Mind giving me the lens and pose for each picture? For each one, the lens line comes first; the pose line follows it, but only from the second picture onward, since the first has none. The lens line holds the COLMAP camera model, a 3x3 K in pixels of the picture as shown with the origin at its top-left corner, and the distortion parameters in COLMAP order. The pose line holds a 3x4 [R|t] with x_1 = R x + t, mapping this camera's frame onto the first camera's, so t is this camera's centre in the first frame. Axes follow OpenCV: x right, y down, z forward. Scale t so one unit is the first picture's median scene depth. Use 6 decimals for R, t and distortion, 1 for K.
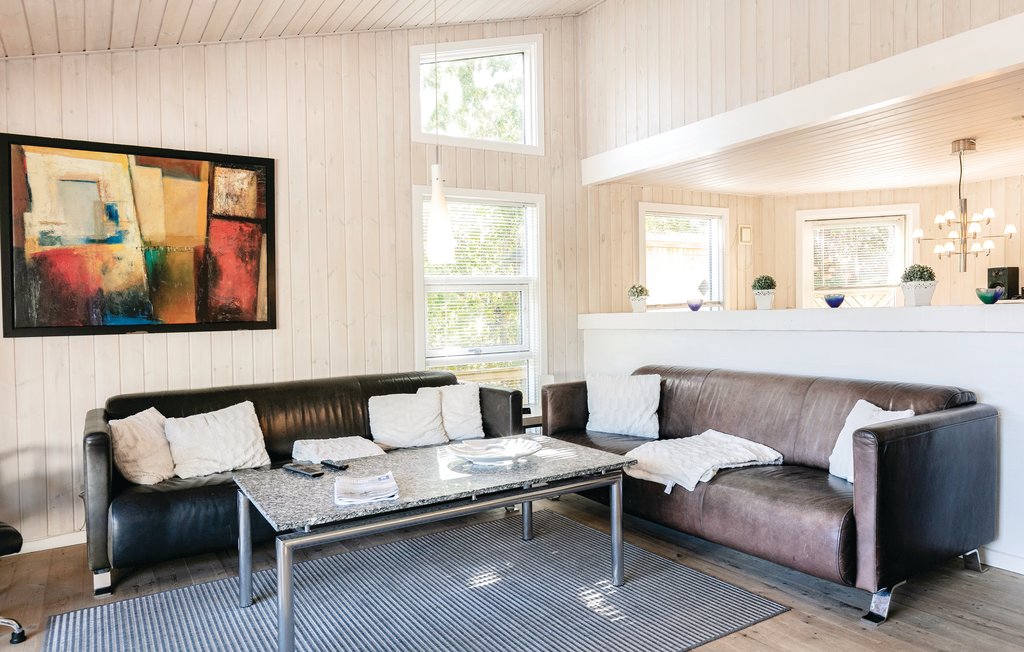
lens RADIAL K [[688.8, 0, 523.9], [0, 688.8, 341.5], [0, 0, 1]] dist [-0.004441, 0.000998]
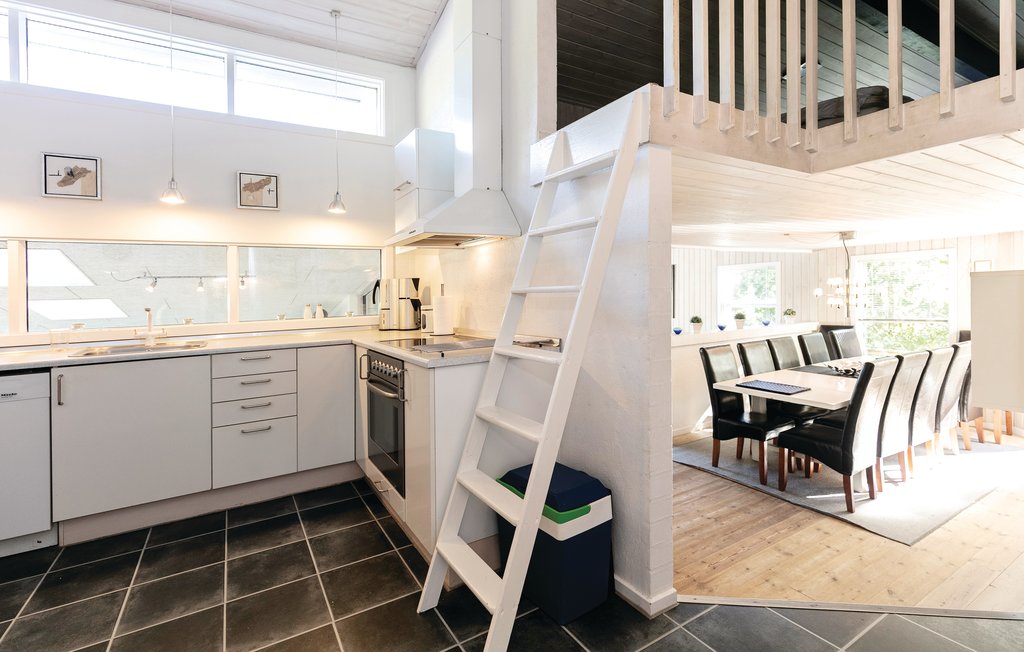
lens RADIAL K [[465.2, 0, 512.0], [0, 465.2, 326.0], [0, 0, 1]] dist [0.020491, -0.000013]
pose [[-0.017776, 0.102326, -0.994592, 1.922790], [-0.014829, 0.994613, 0.102593, -0.204367], [0.999732, 0.016572, -0.016163, 0.300872]]
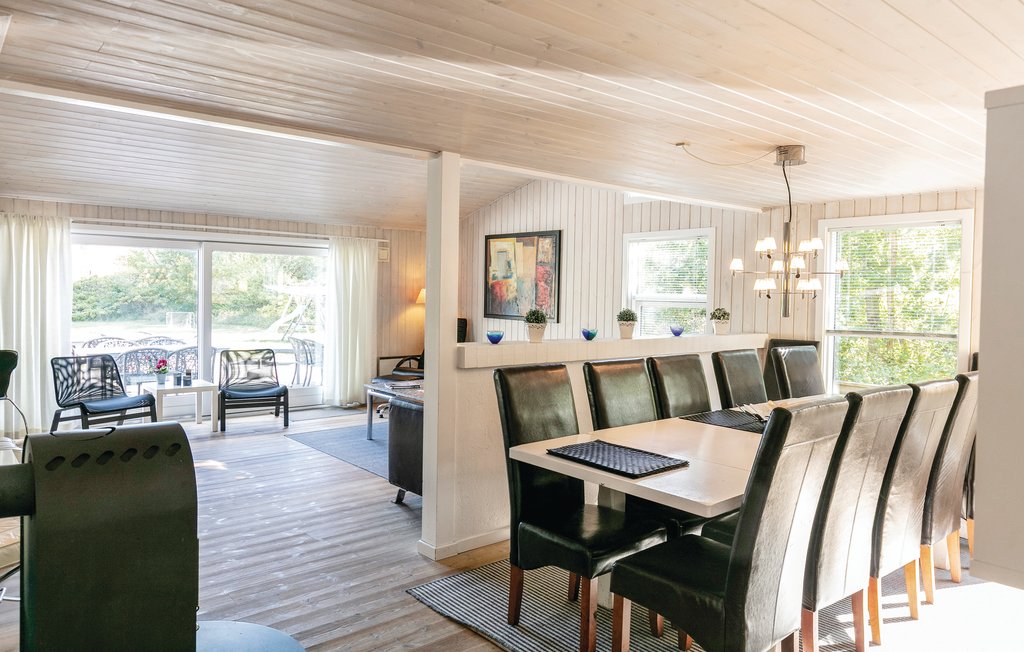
lens RADIAL K [[688.8, 0, 523.9], [0, 688.8, 341.5], [0, 0, 1]] dist [-0.004441, 0.000998]
pose [[0.143915, 0.103405, -0.984173, 1.534003], [-0.066558, 0.993285, 0.094630, -0.145115], [0.987349, 0.051885, 0.149831, 0.681510]]
